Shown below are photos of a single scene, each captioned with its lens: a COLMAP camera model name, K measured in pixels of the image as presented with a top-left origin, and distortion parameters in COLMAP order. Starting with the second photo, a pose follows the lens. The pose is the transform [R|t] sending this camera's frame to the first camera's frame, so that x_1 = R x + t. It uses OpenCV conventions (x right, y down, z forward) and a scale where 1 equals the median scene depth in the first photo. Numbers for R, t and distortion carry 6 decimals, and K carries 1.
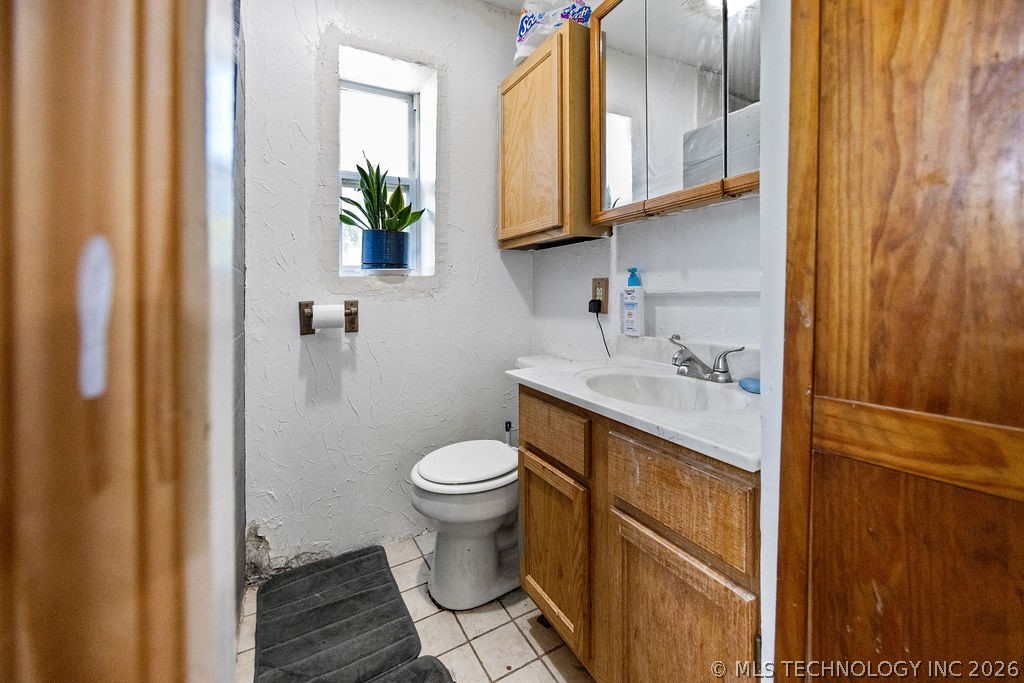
lens RADIAL K [[407.7, 0, 508.0], [0, 407.7, 287.0], [0, 0, 1]] dist [-0.001525, 0.000010]
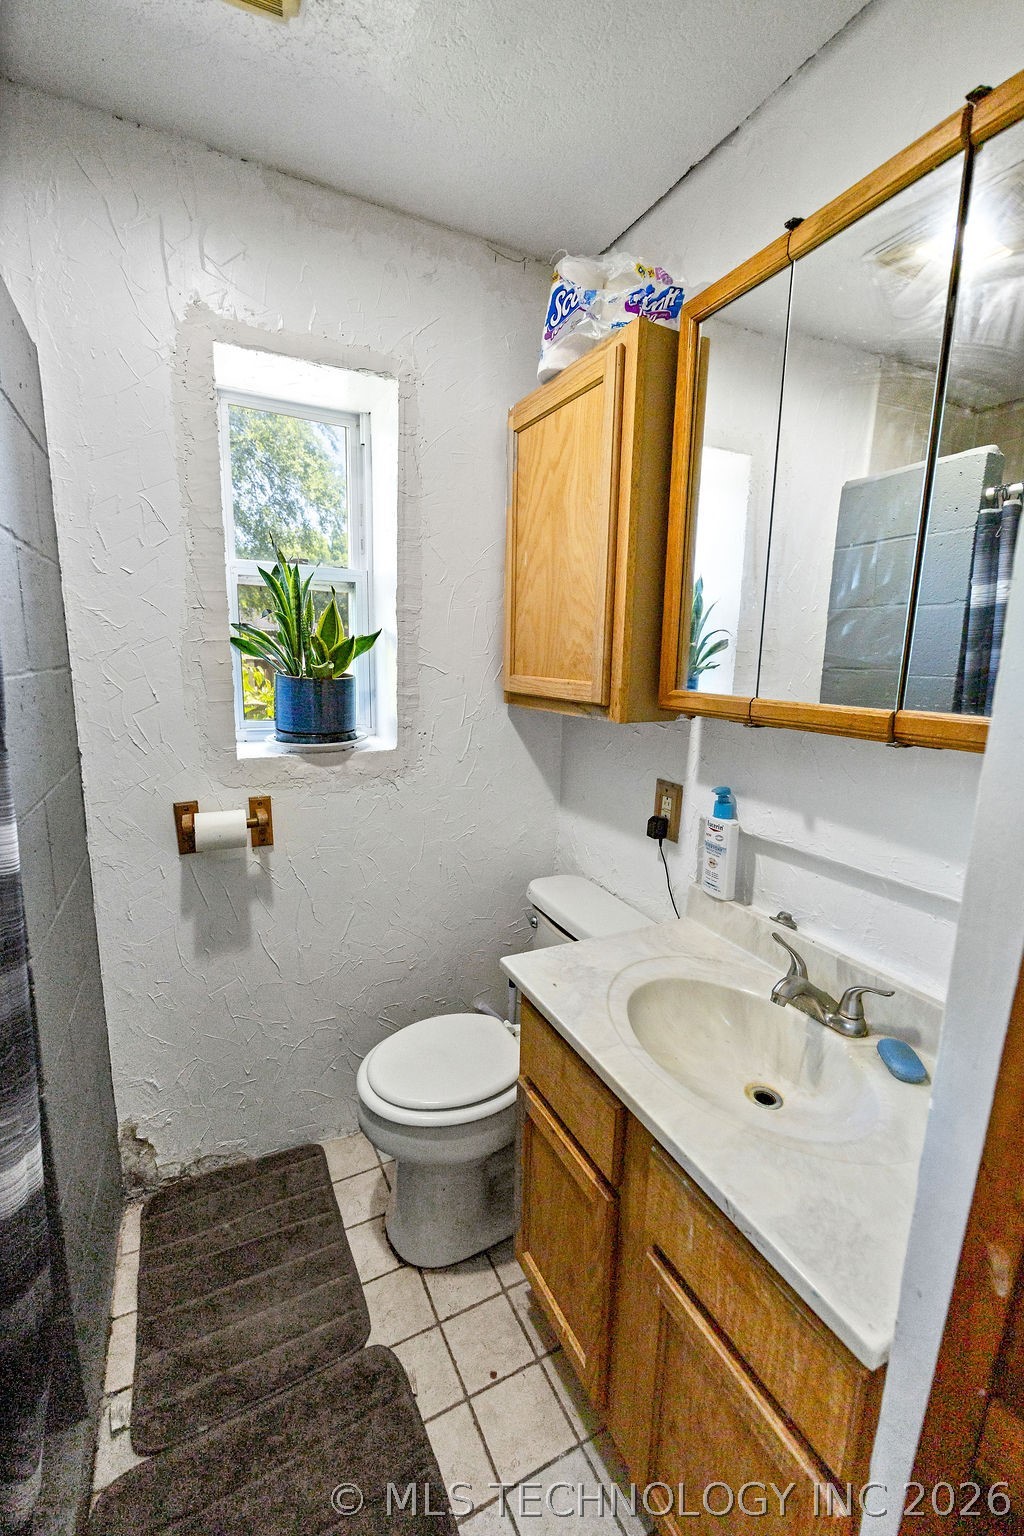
lens RADIAL K [[638.9, 0, 519.6], [0, 638.9, 764.2], [0, 0, 1]] dist [-0.000093, -0.000288]
pose [[0.999185, 0.031171, -0.025637, 0.032770], [-0.026183, 0.984039, 0.176015, -0.220148], [0.030714, -0.175200, 0.984054, 0.085988]]
